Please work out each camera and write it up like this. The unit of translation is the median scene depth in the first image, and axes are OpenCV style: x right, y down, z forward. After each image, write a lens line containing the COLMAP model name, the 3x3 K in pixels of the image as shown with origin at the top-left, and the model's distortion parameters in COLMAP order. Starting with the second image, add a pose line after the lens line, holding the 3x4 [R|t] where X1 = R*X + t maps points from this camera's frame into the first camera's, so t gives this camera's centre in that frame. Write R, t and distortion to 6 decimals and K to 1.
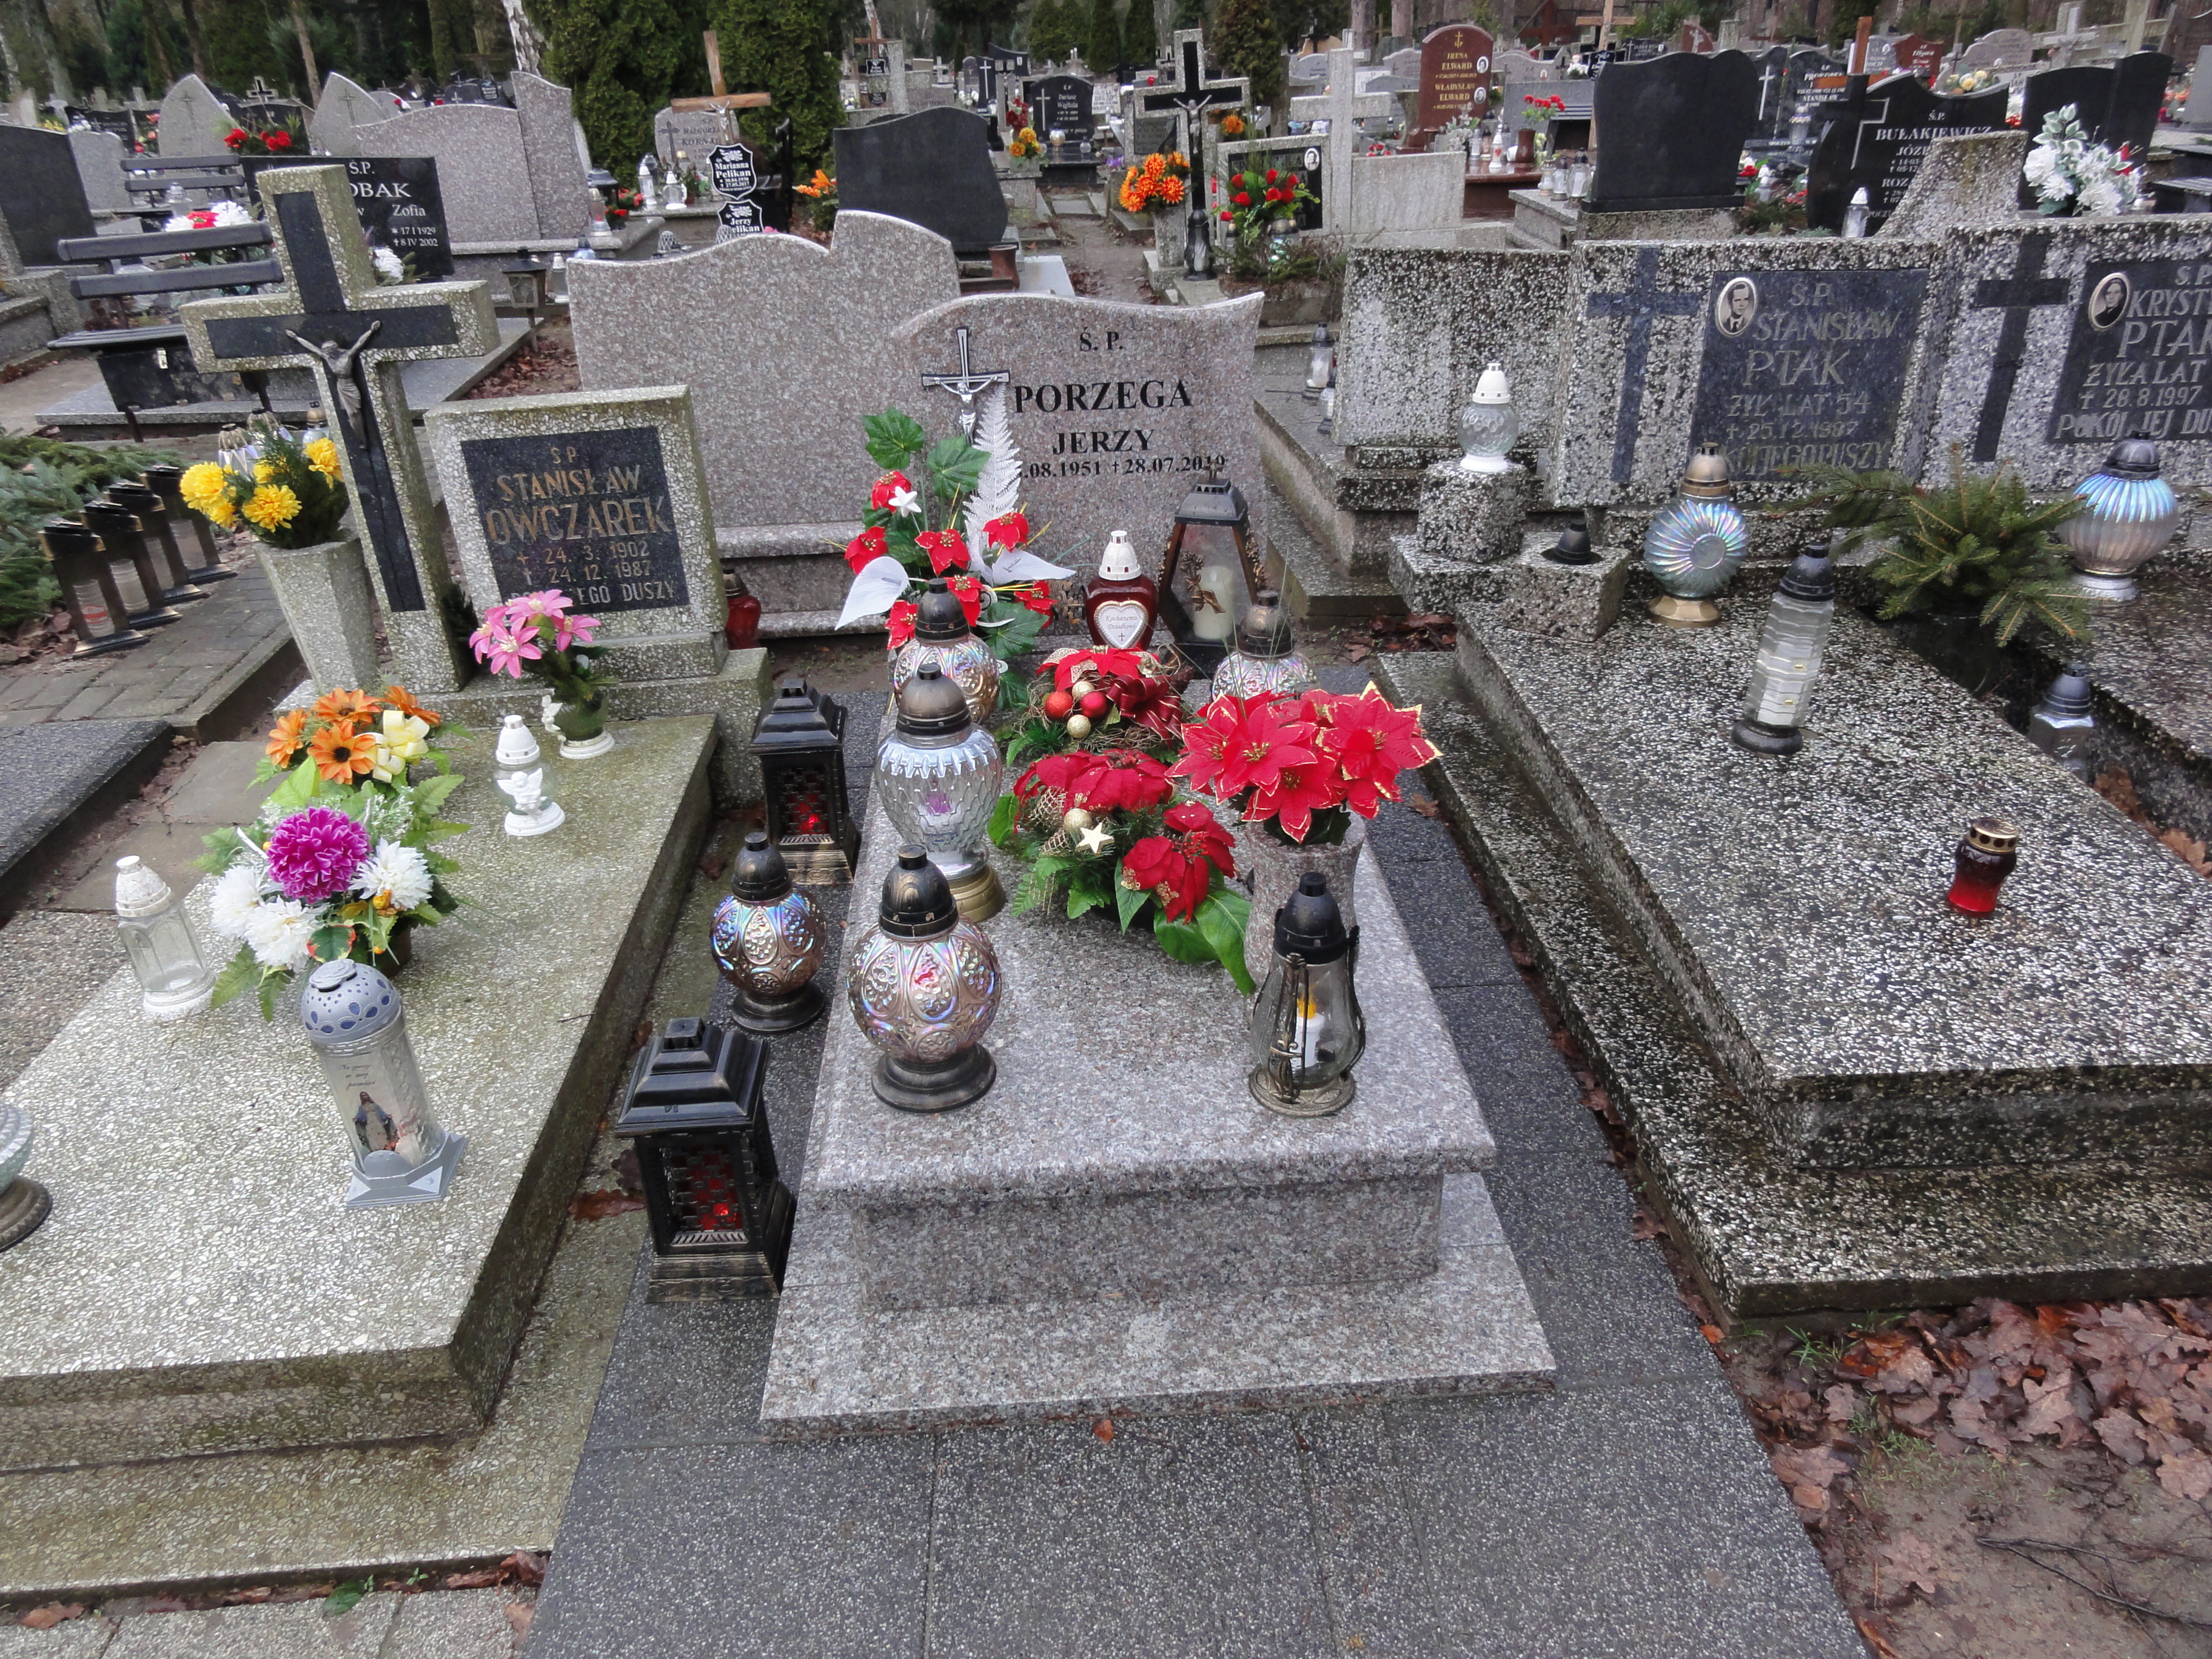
lens RADIAL K [[1583.4, 0, 1110.8], [0, 1583.4, 825.1], [0, 0, 1]] dist [0.005160, 0.001850]
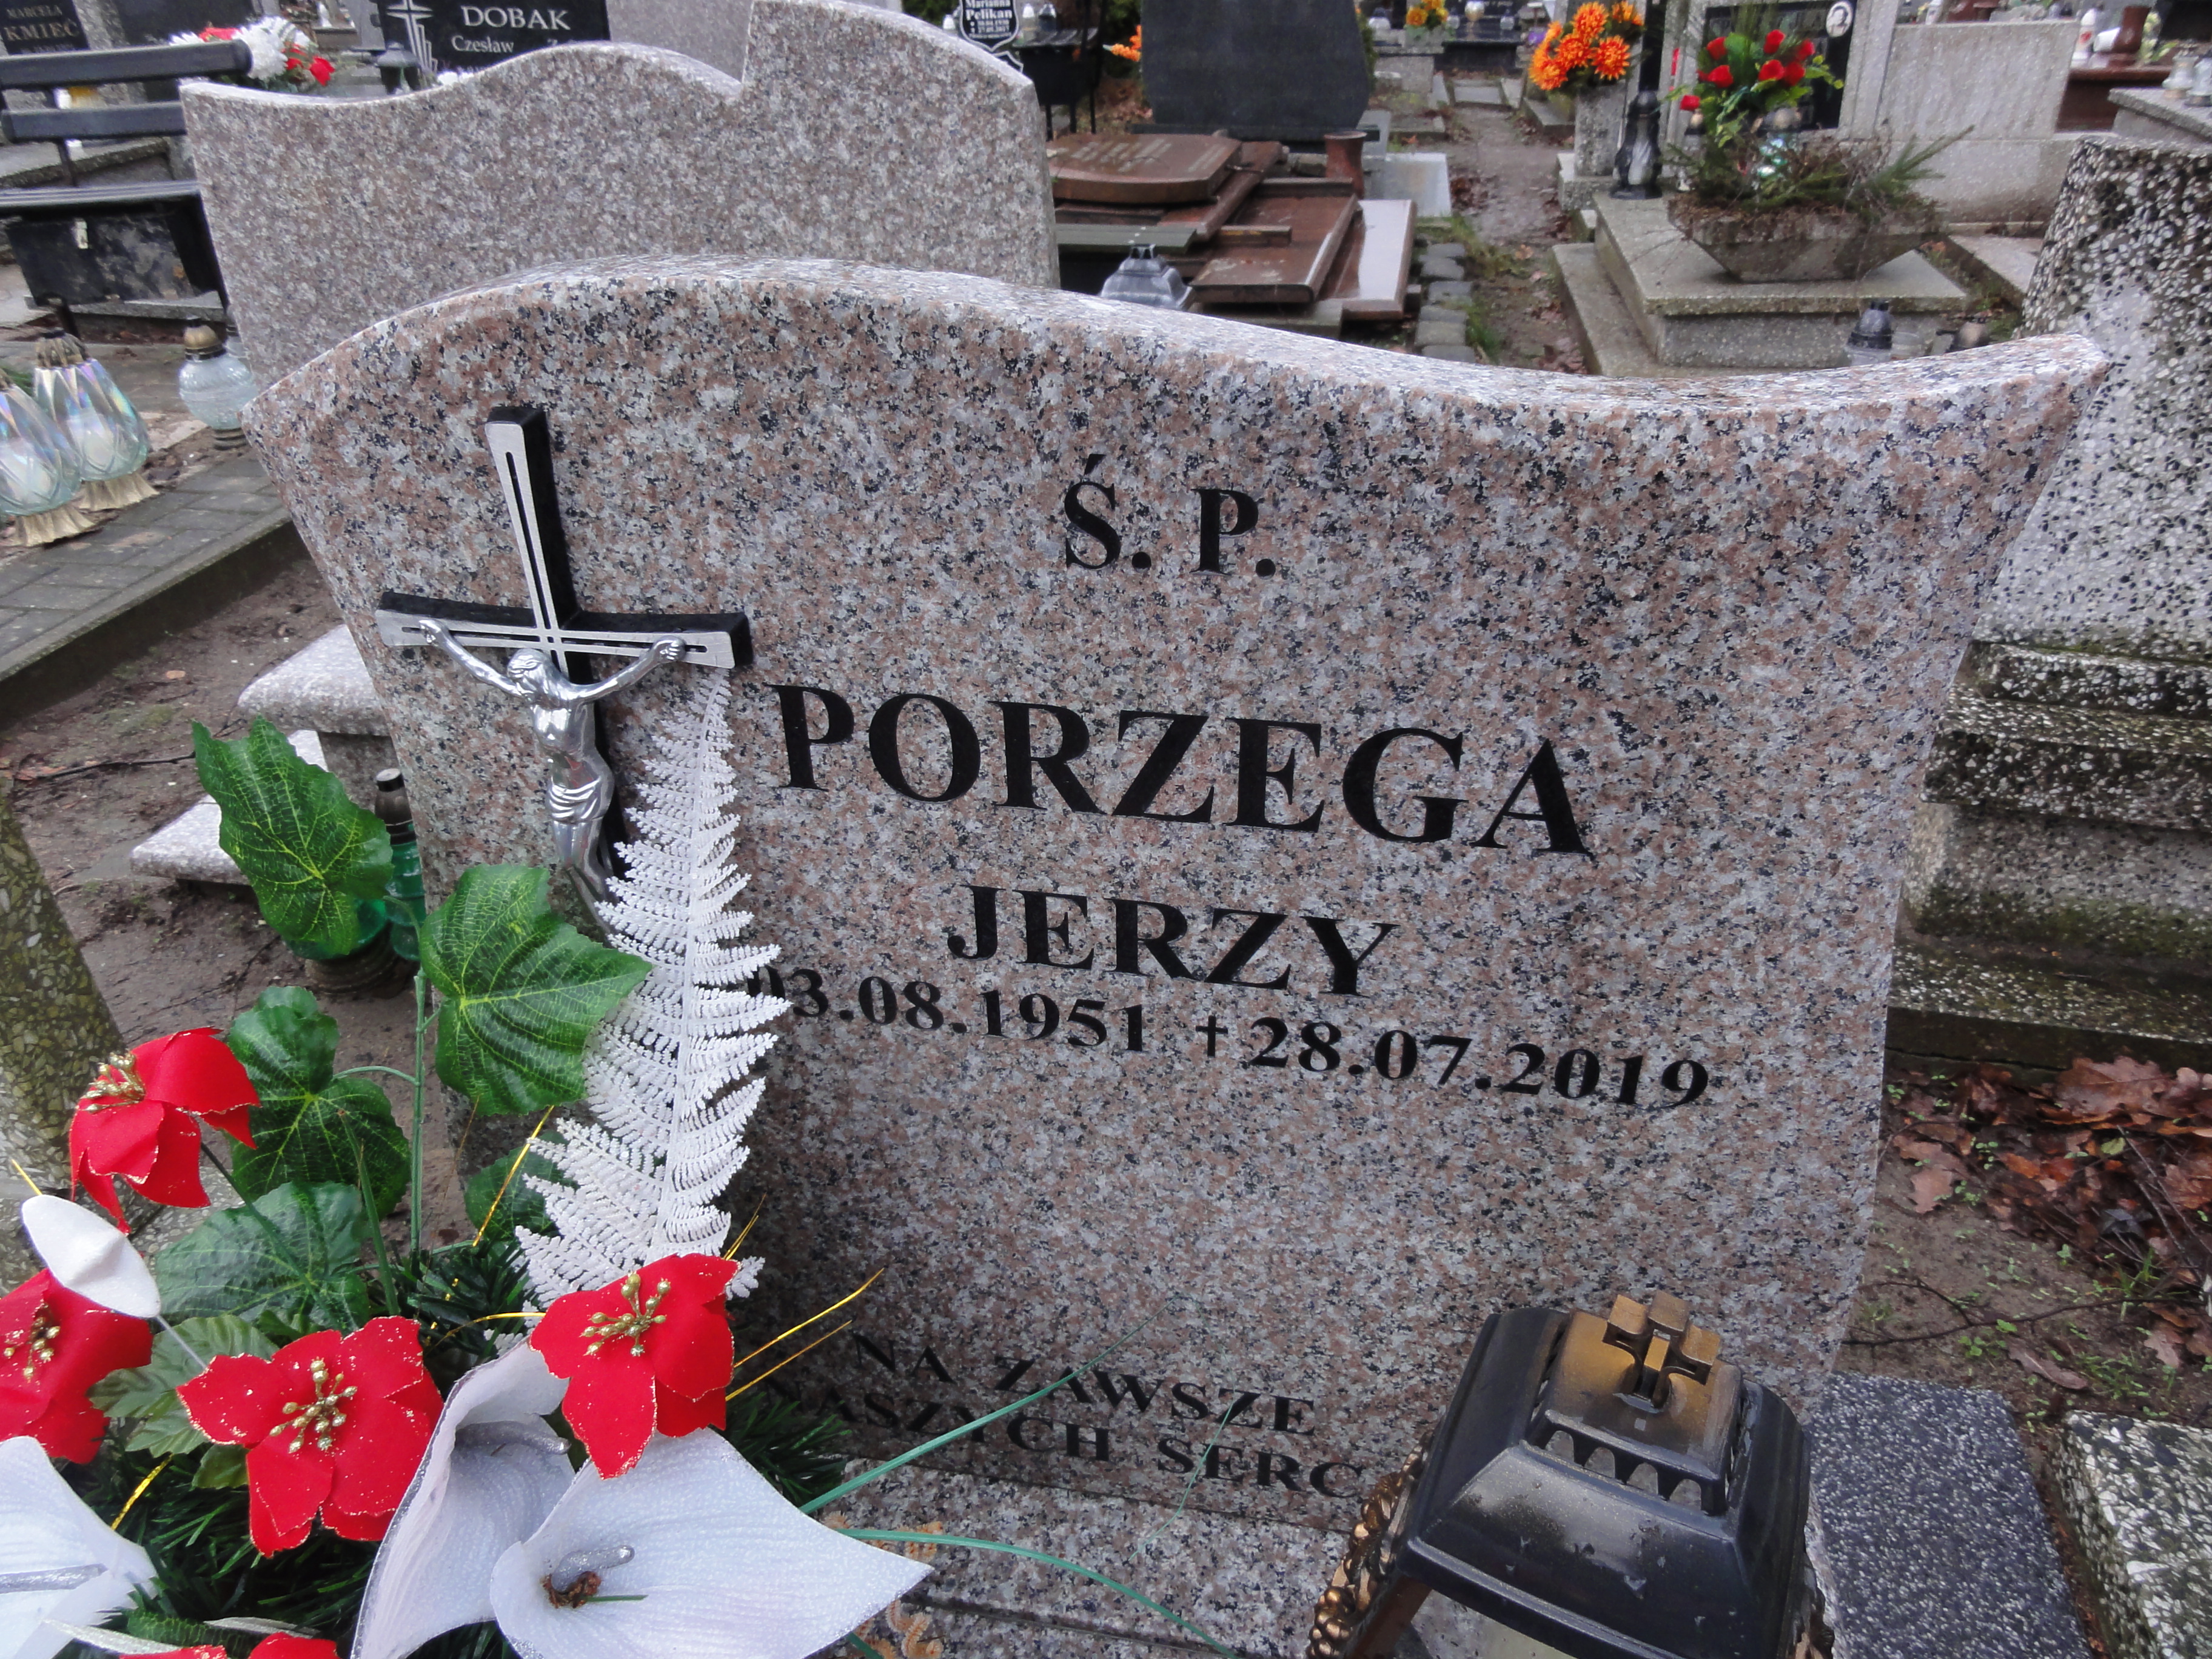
lens RADIAL K [[1583.4, 0, 1101.0], [0, 1583.4, 832.3], [0, 0, 1]] dist [0.005160, 0.001850]
pose [[0.969319, 0.137186, -0.203961, 0.011710], [-0.124532, 0.989475, 0.073695, -0.103944], [0.211924, -0.046034, 0.976201, 0.296058]]
